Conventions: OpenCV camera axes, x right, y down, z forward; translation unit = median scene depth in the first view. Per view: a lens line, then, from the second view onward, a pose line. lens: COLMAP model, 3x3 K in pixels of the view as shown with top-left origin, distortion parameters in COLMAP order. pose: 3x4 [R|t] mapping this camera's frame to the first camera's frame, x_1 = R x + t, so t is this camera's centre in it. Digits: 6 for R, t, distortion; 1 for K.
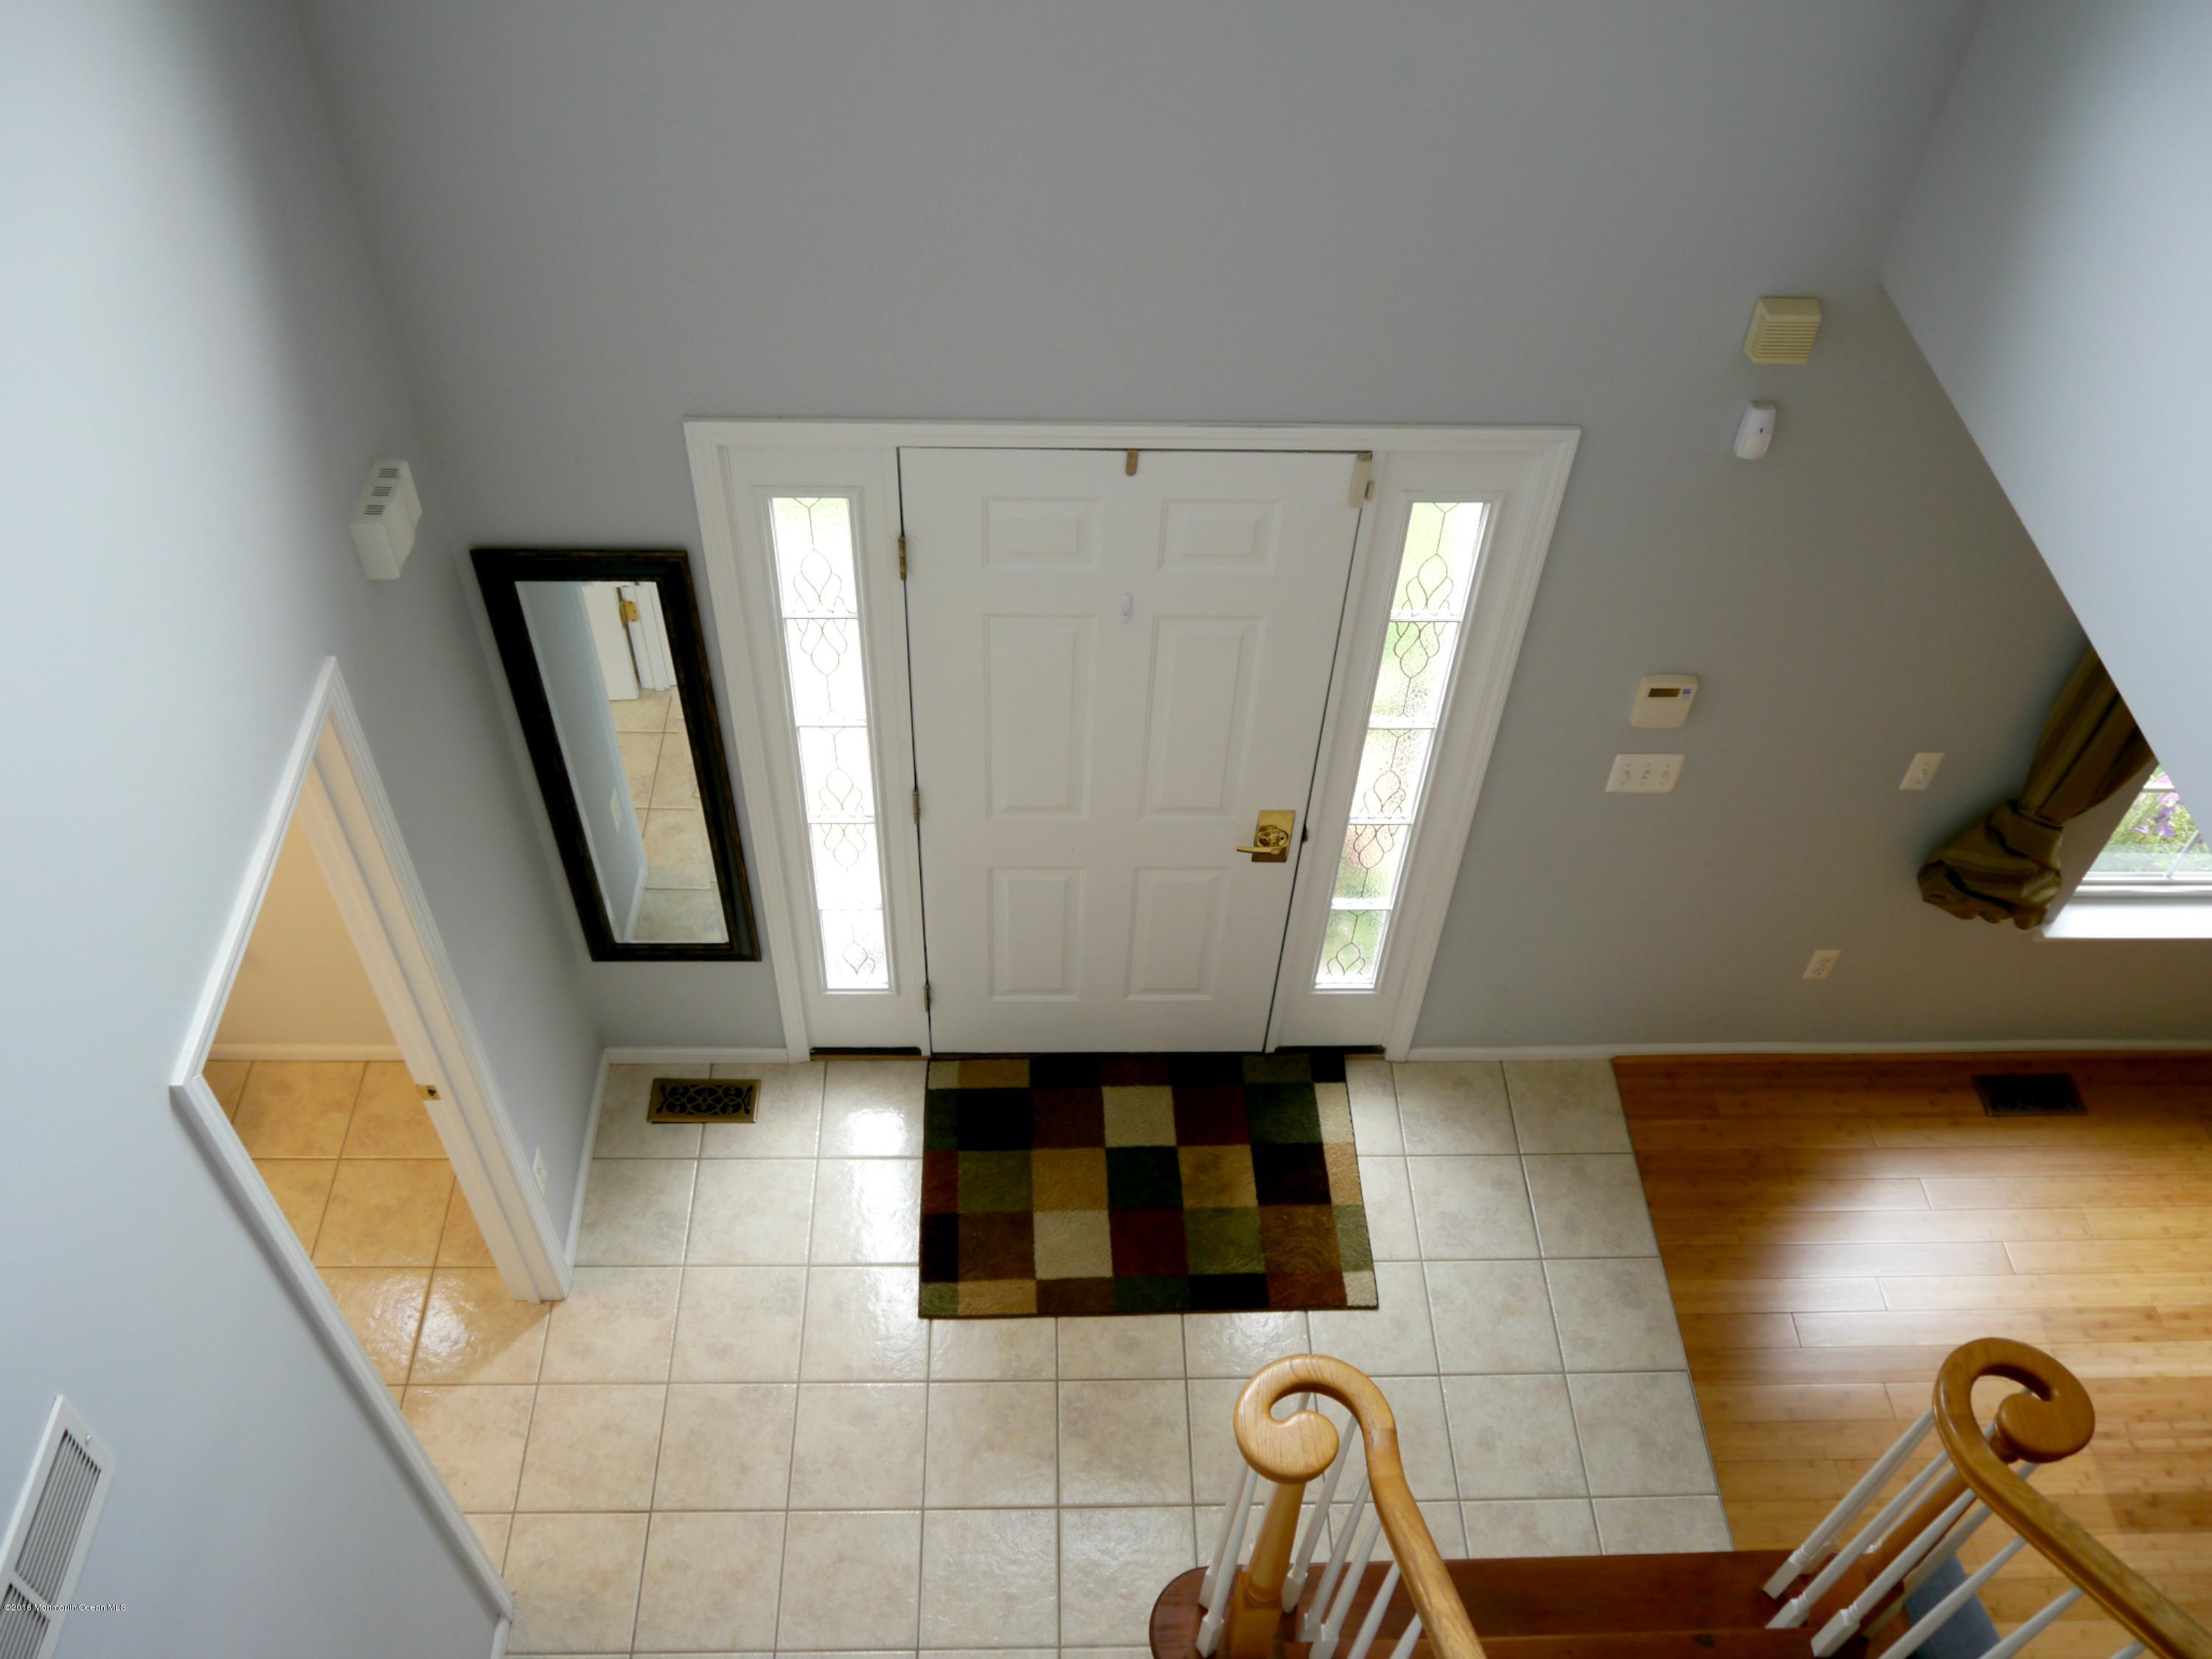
lens RADIAL K [[1814.1, 0, 1107.9], [0, 1814.1, 833.9], [0, 0, 1]] dist [-0.047592, 0.029792]
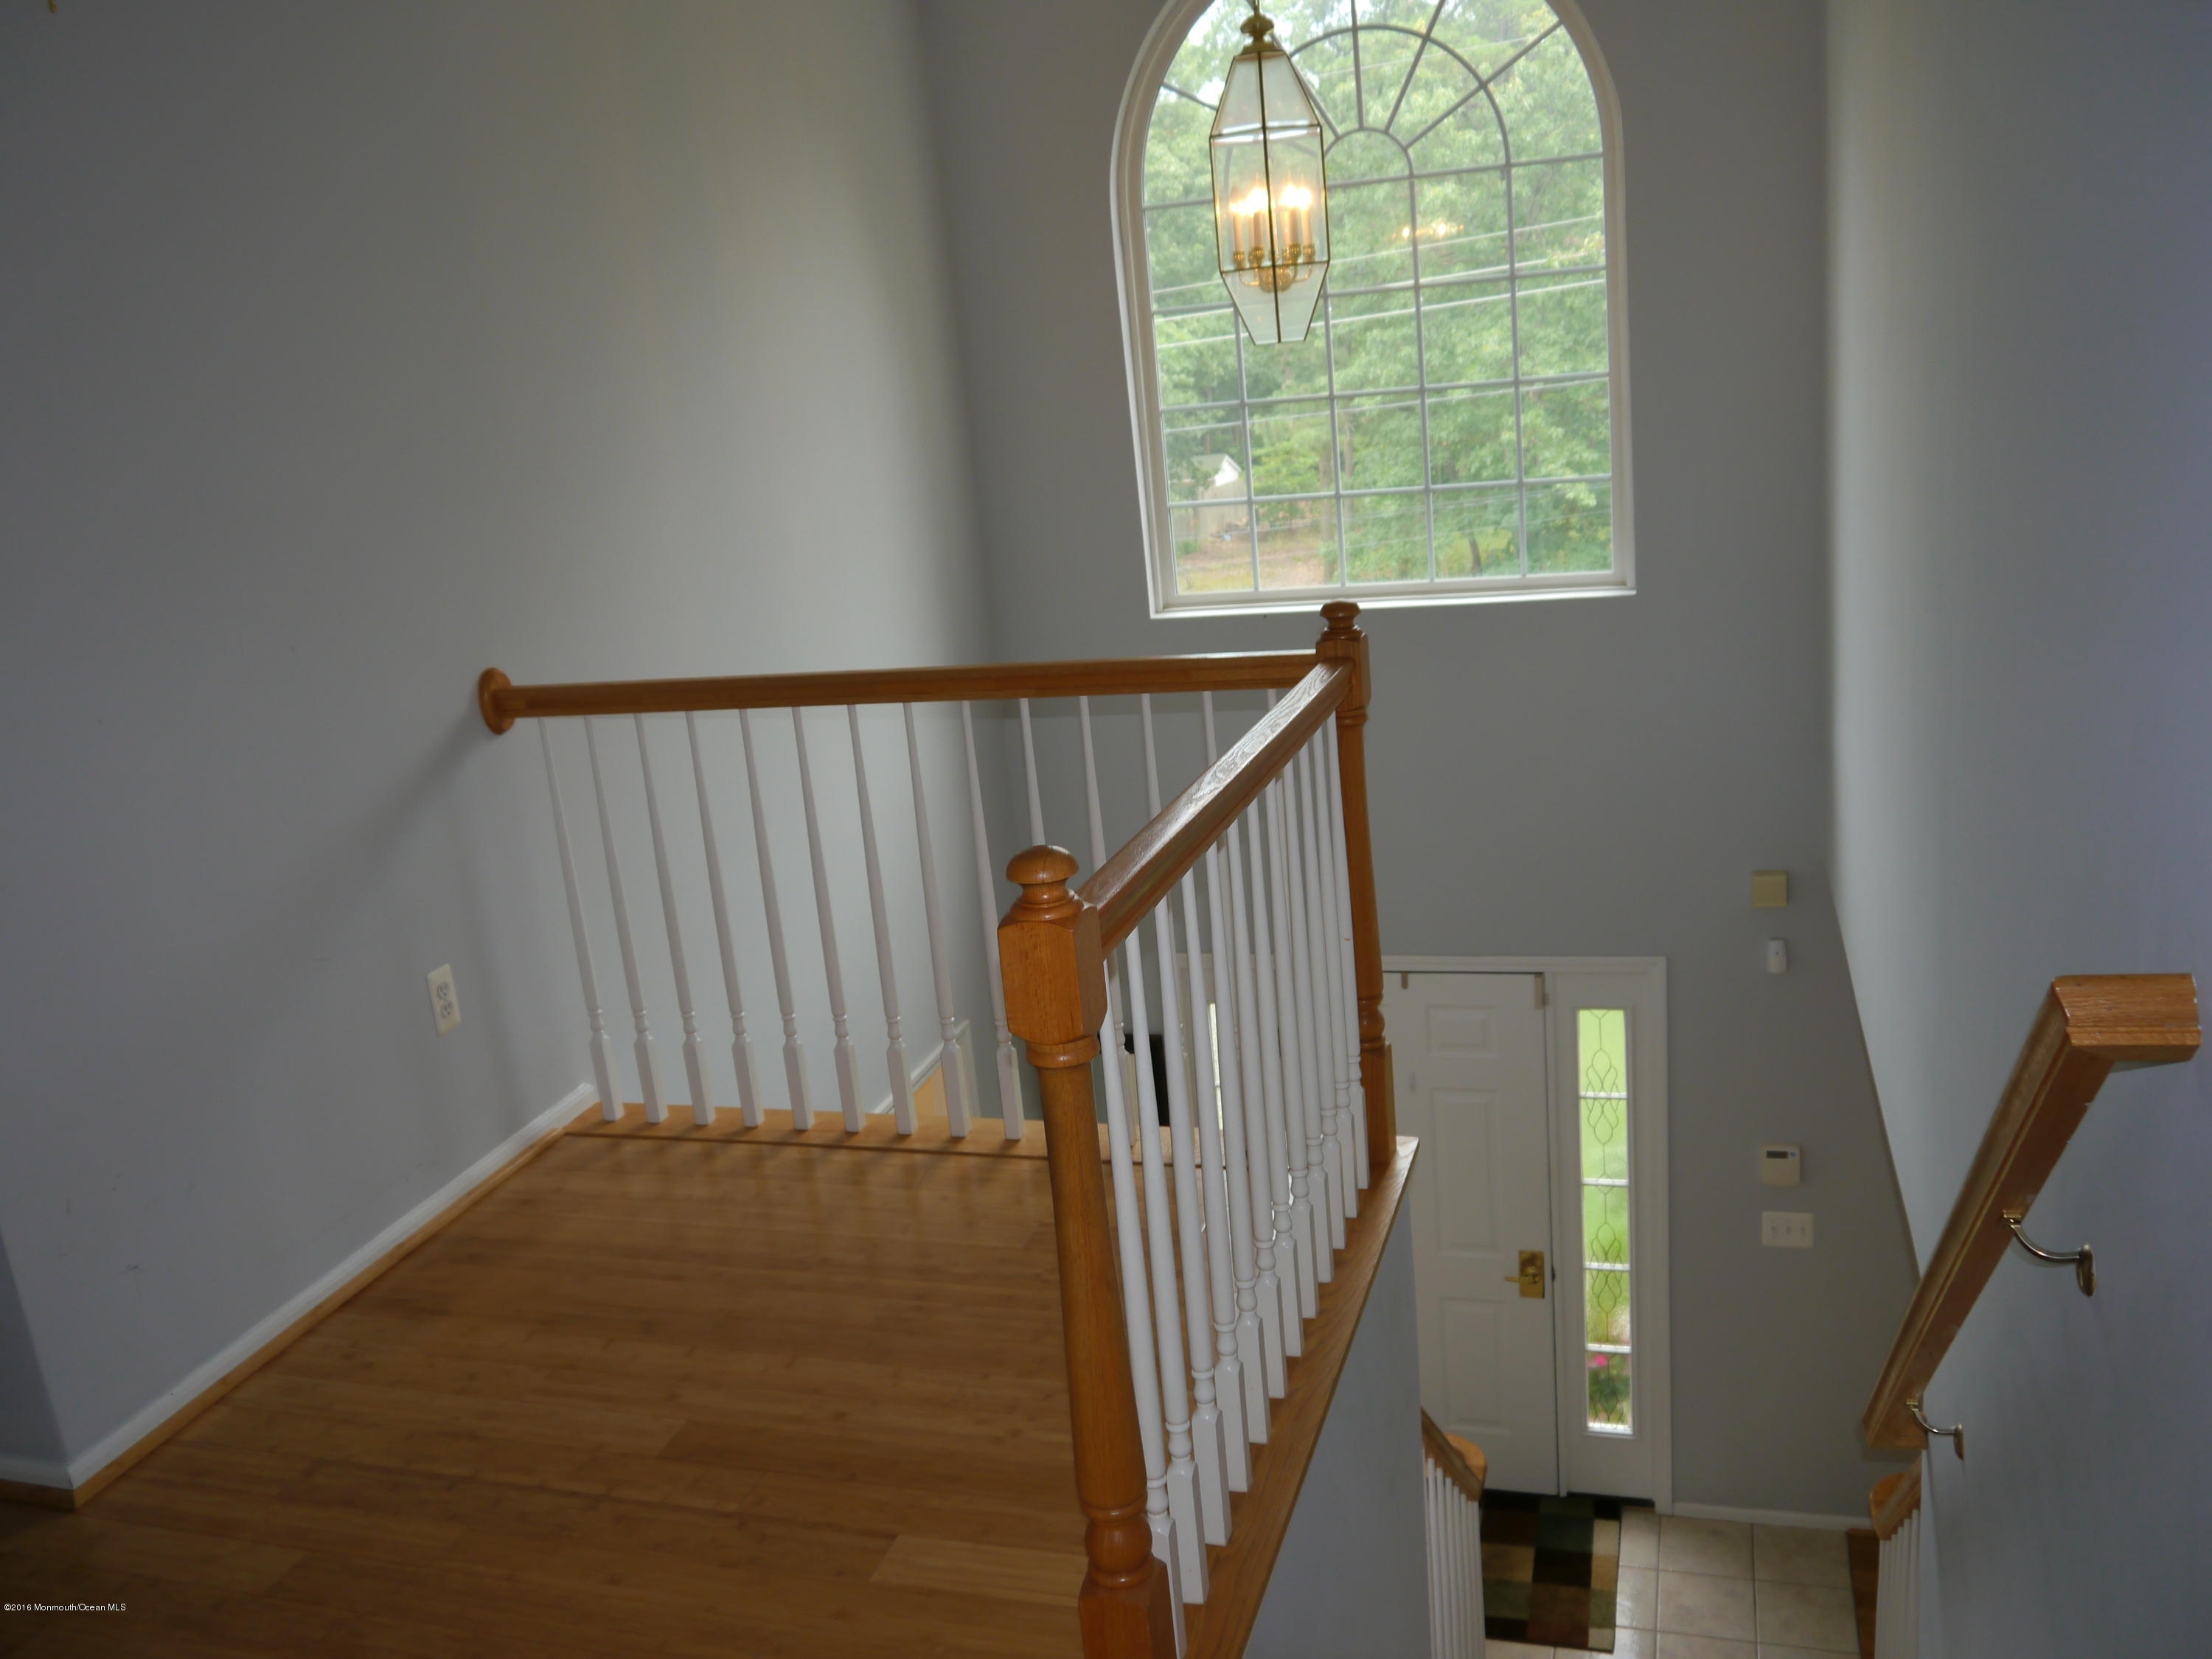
lens RADIAL K [[1814.1, 0, 1102.9], [0, 1814.1, 827.7], [0, 0, 1]] dist [-0.047592, 0.029792]
pose [[0.936417, -0.039013, -0.348713, 0.267597], [-0.157585, 0.841183, -0.517280, 0.468516], [0.313512, 0.539342, 0.781550, -0.411392]]
